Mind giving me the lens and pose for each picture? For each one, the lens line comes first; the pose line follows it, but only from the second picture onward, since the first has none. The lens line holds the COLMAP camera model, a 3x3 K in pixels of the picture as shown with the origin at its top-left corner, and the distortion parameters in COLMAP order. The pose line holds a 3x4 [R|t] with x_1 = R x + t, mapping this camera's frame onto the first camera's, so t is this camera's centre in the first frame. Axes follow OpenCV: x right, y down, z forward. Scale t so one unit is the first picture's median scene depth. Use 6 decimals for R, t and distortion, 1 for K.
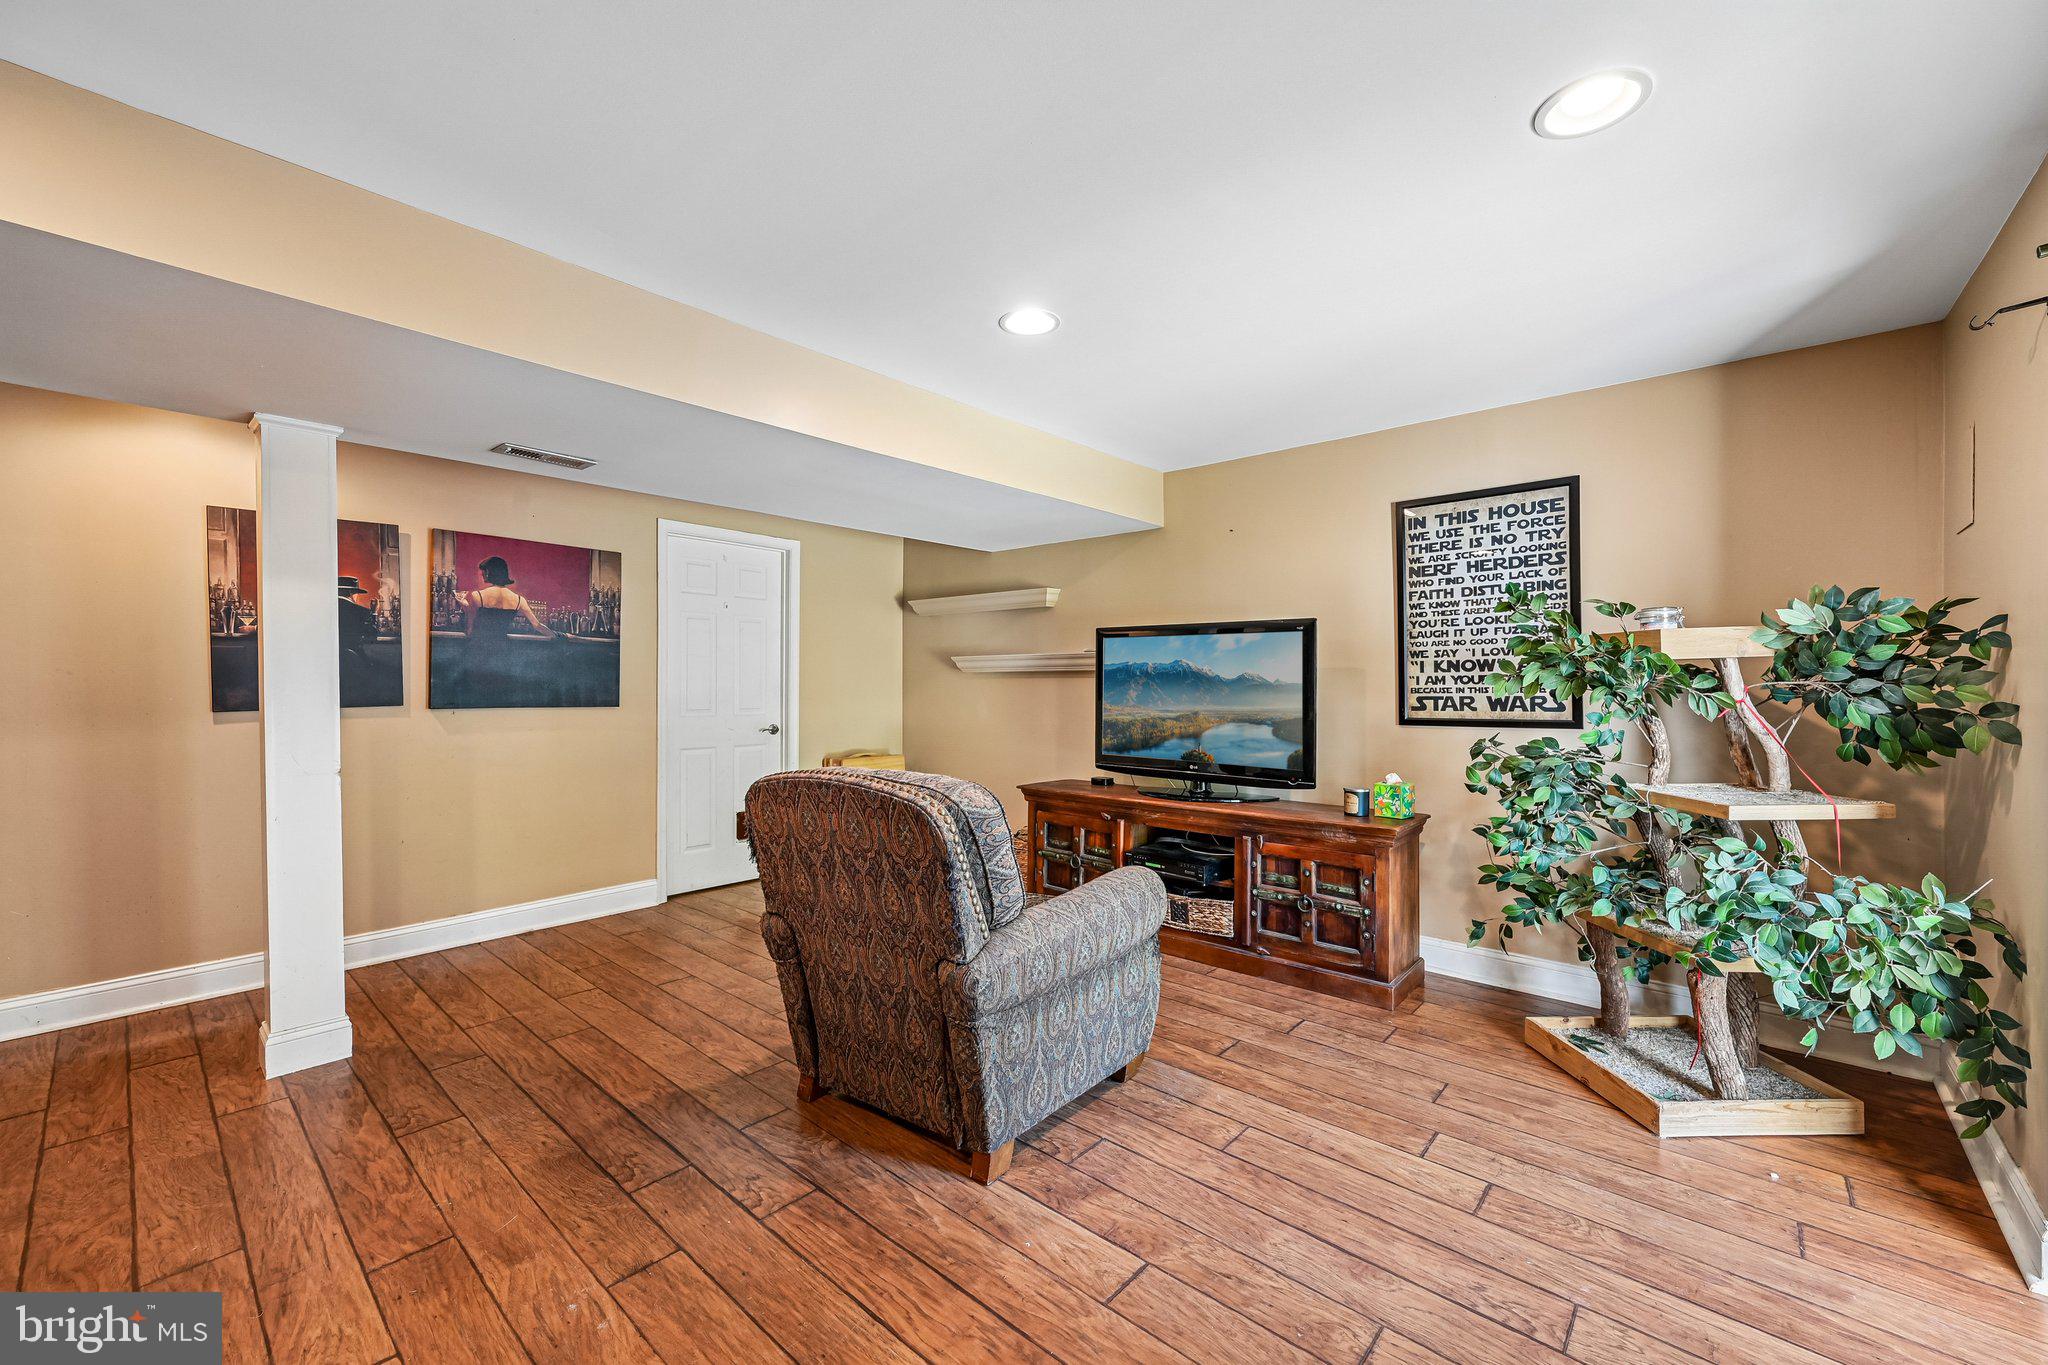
lens RADIAL K [[806.2, 0, 1030.9], [0, 806.2, 686.3], [0, 0, 1]] dist [-0.003392, 0.000602]
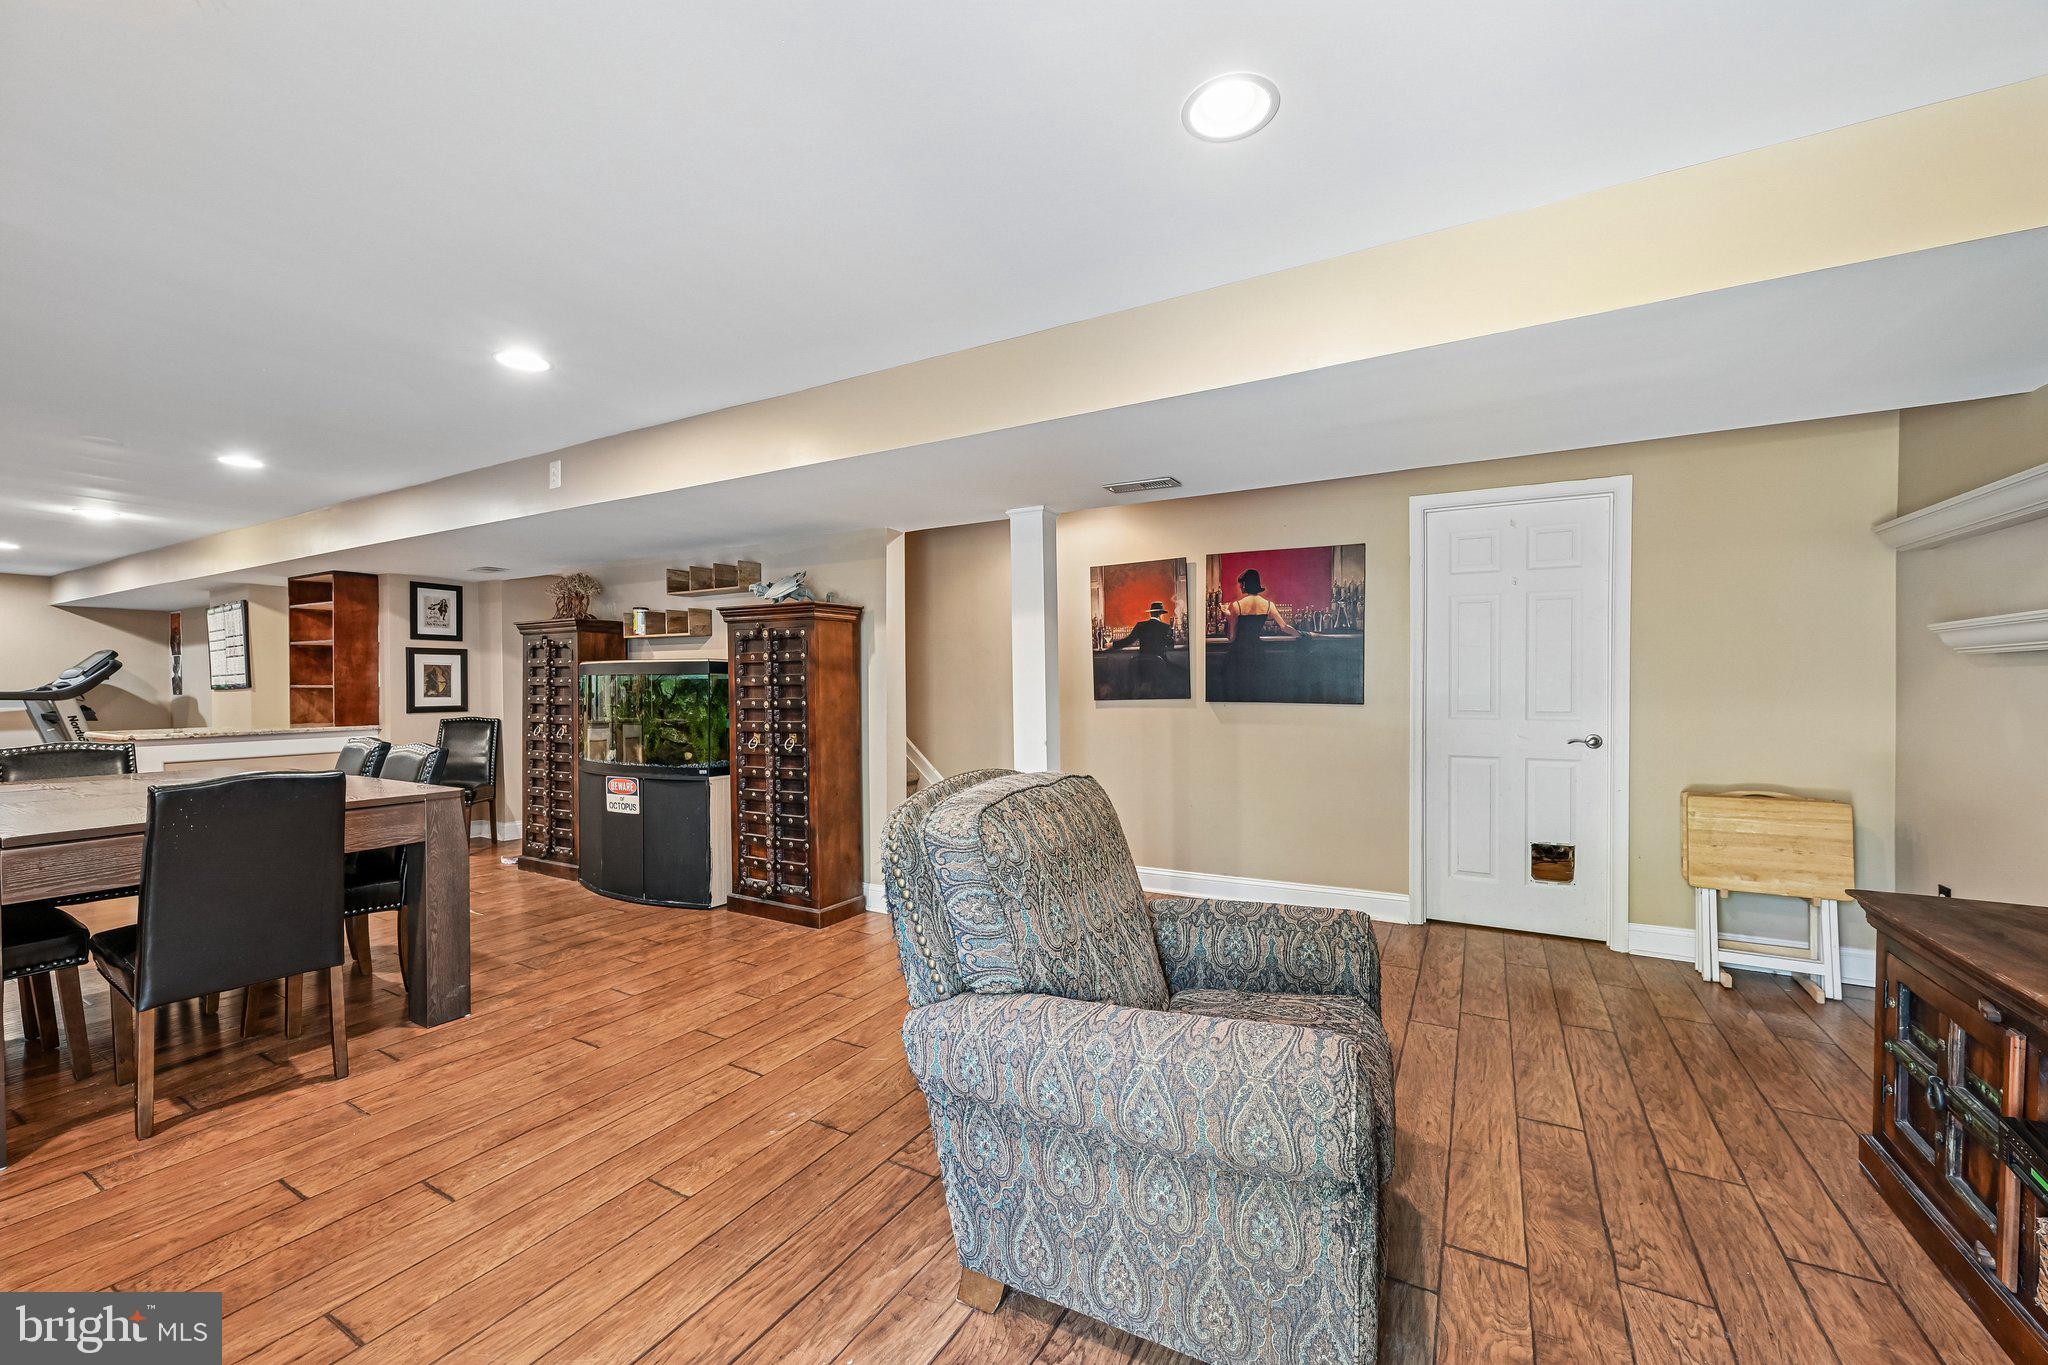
lens RADIAL K [[806.2, 0, 1036.4], [0, 806.2, 693.5], [0, 0, 1]] dist [-0.003392, 0.000602]
pose [[0.208928, 0.012325, -0.977853, 0.492929], [0.001655, 0.999915, 0.012956, -0.001756], [0.977930, -0.004325, 0.208890, 0.599771]]
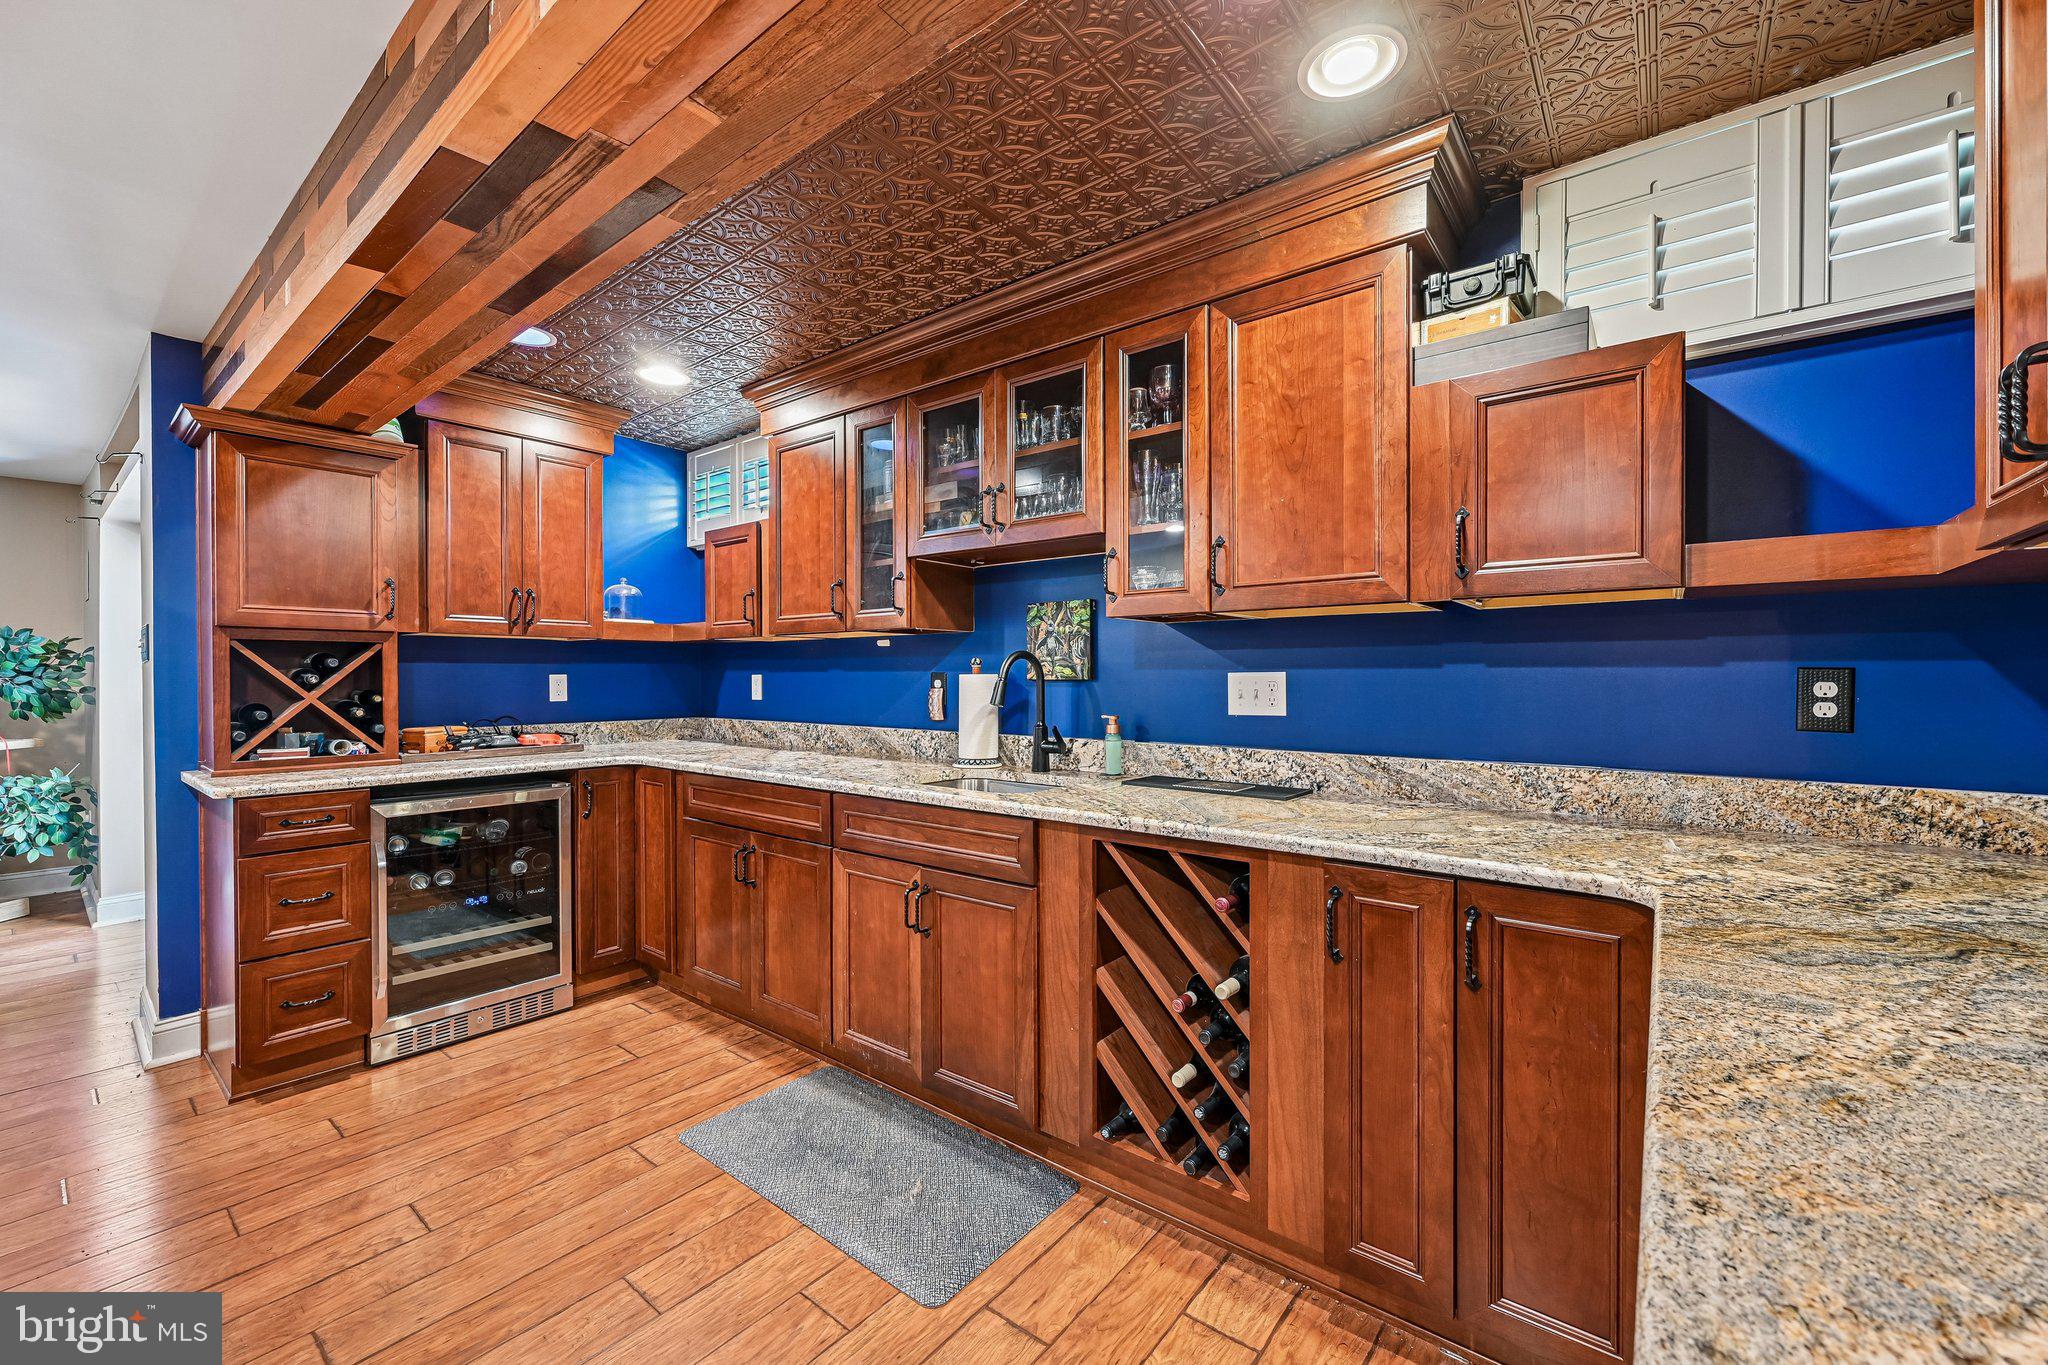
lens RADIAL K [[806.2, 0, 1038.4], [0, 806.2, 680.6], [0, 0, 1]] dist [-0.003392, 0.000602]
pose [[-0.062554, -0.007299, 0.998015, -0.742889], [0.004443, 0.999961, 0.007592, -0.001369], [-0.998032, 0.004909, -0.062519, -0.935676]]
